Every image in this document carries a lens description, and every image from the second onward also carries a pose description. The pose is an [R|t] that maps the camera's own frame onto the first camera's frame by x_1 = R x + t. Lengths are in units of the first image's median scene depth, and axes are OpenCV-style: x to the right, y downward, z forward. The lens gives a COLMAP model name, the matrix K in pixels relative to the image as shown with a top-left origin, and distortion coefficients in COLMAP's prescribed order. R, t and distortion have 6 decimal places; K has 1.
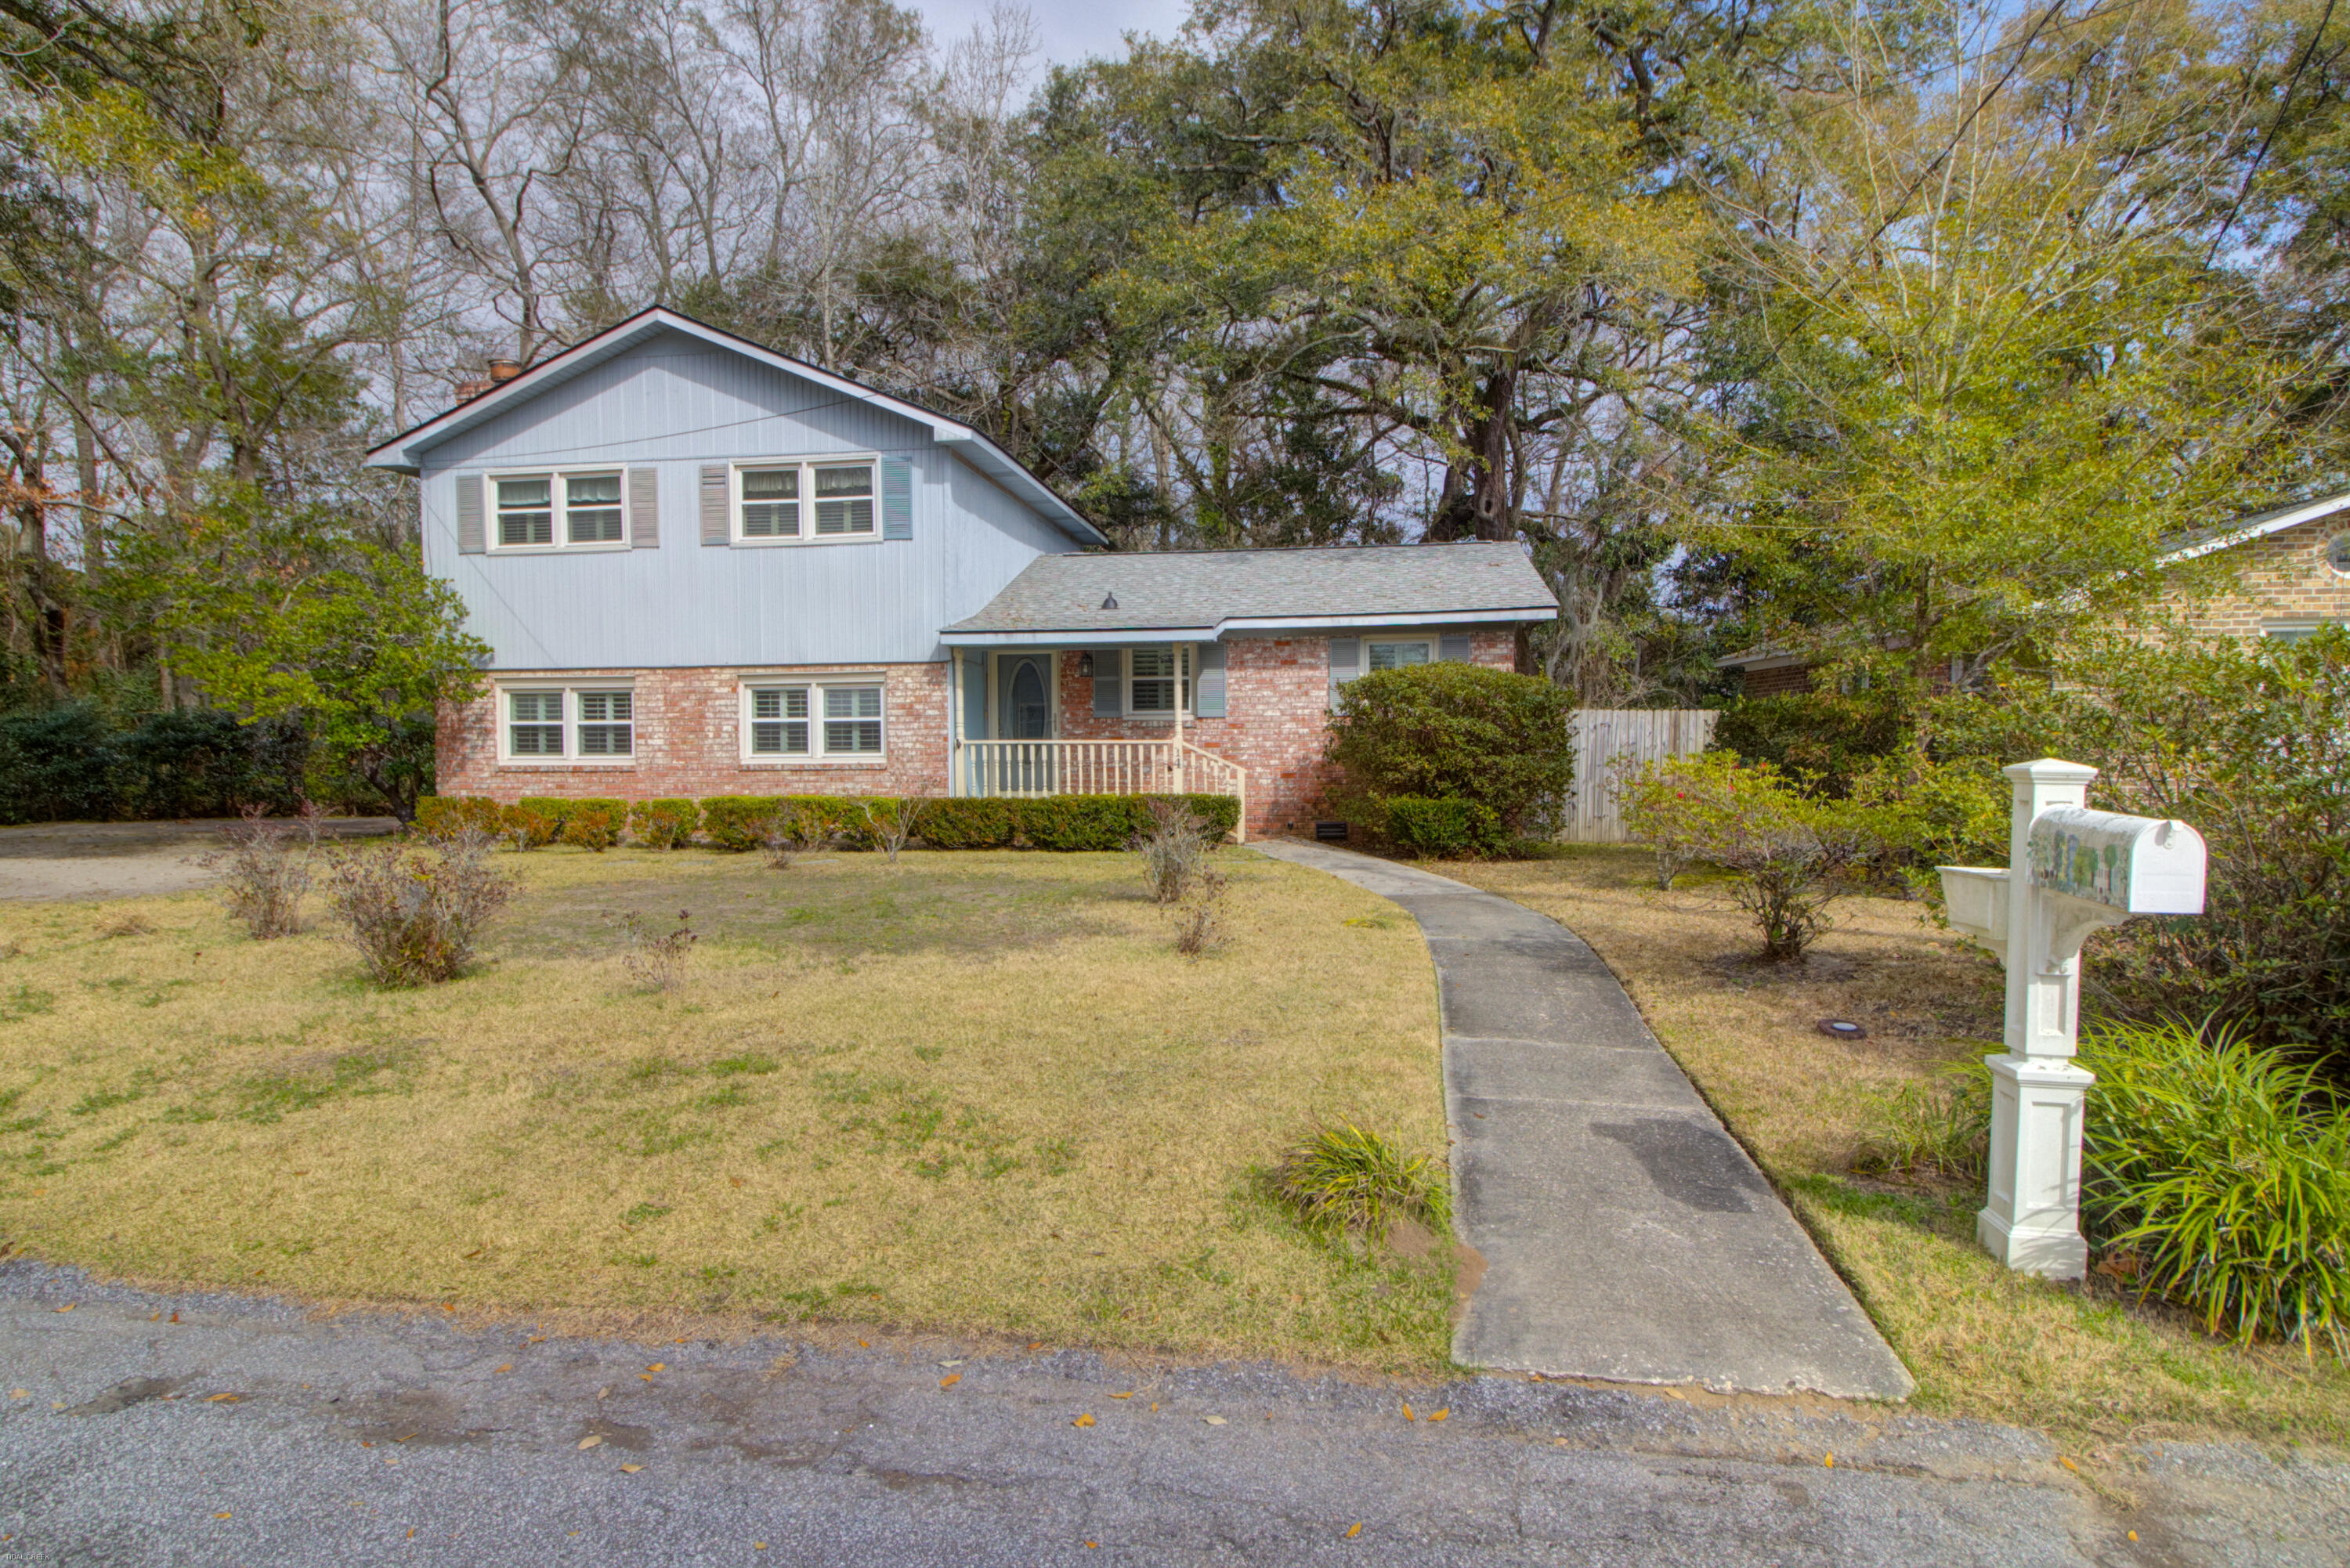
lens RADIAL K [[1301.0, 0, 1176.0], [0, 1301.0, 784.5], [0, 0, 1]] dist [0.003919, -0.009380]
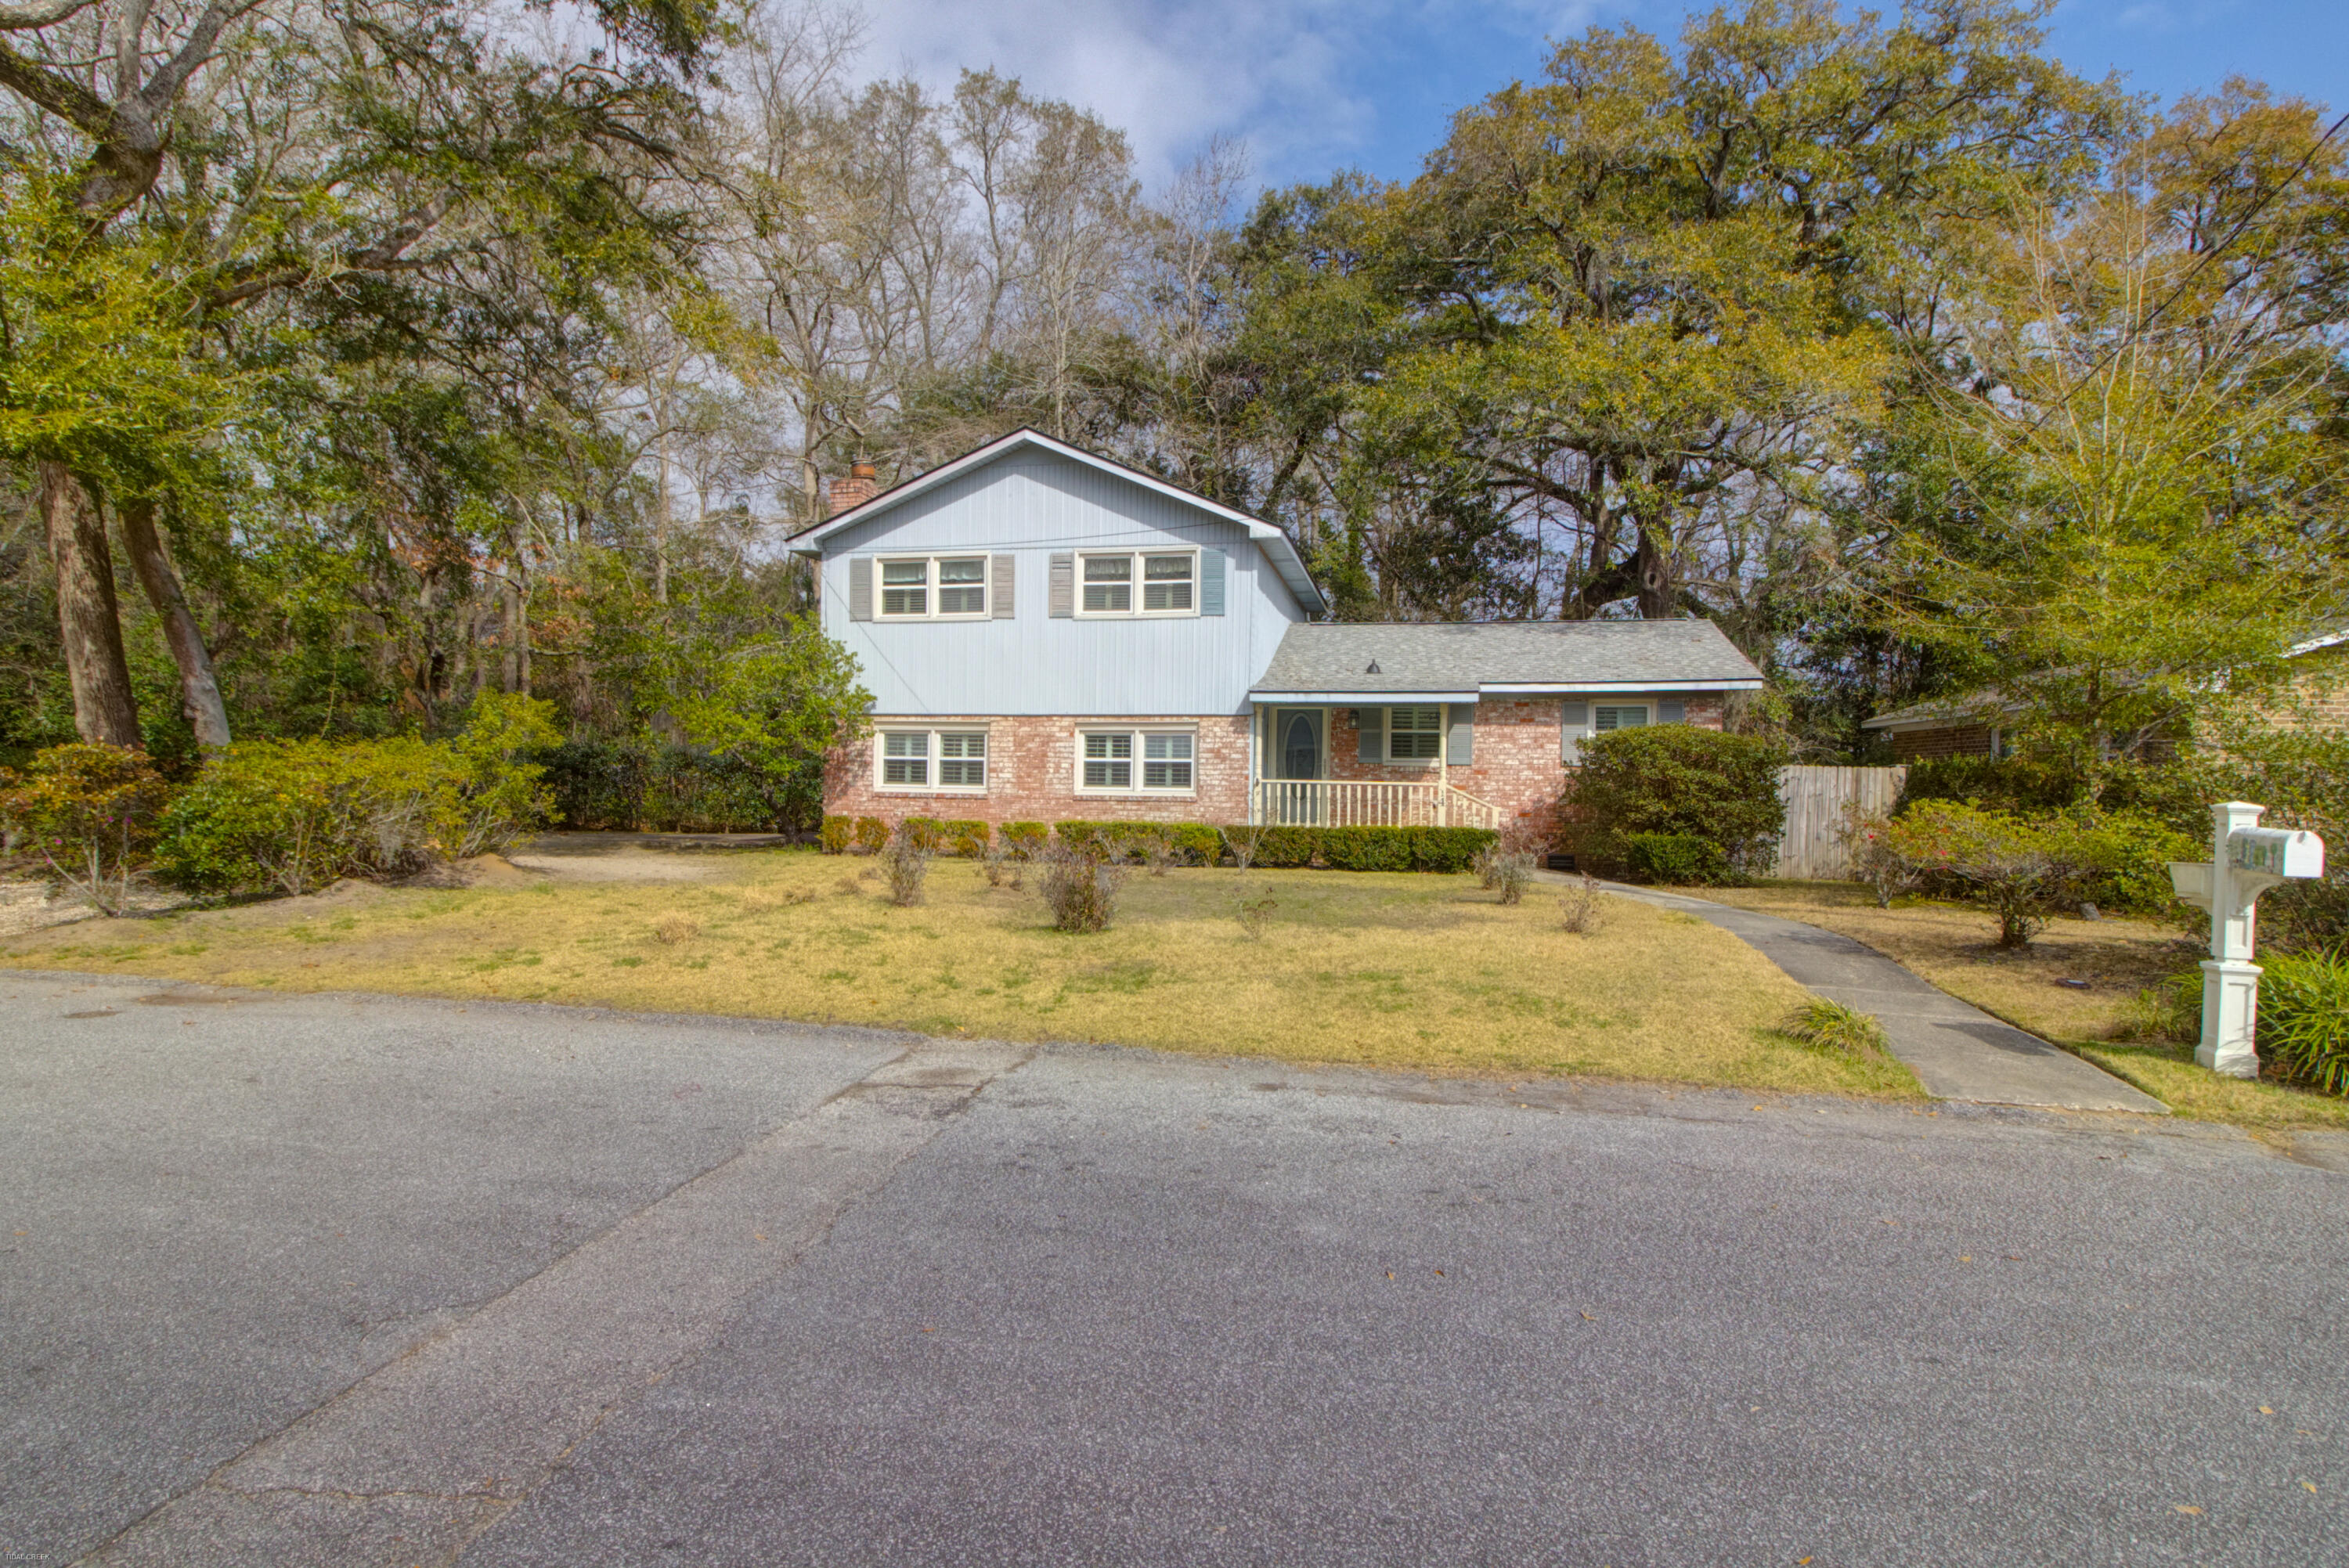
lens RADIAL K [[1300.4, 0, 1165.2], [0, 1300.4, 785.0], [0, 0, 1]] dist [0.003919, -0.009380]
pose [[0.997714, 0.022019, -0.063885, -0.174902], [-0.024084, 0.999206, -0.031729, 0.012331], [0.063136, 0.033195, 0.997453, -0.224963]]
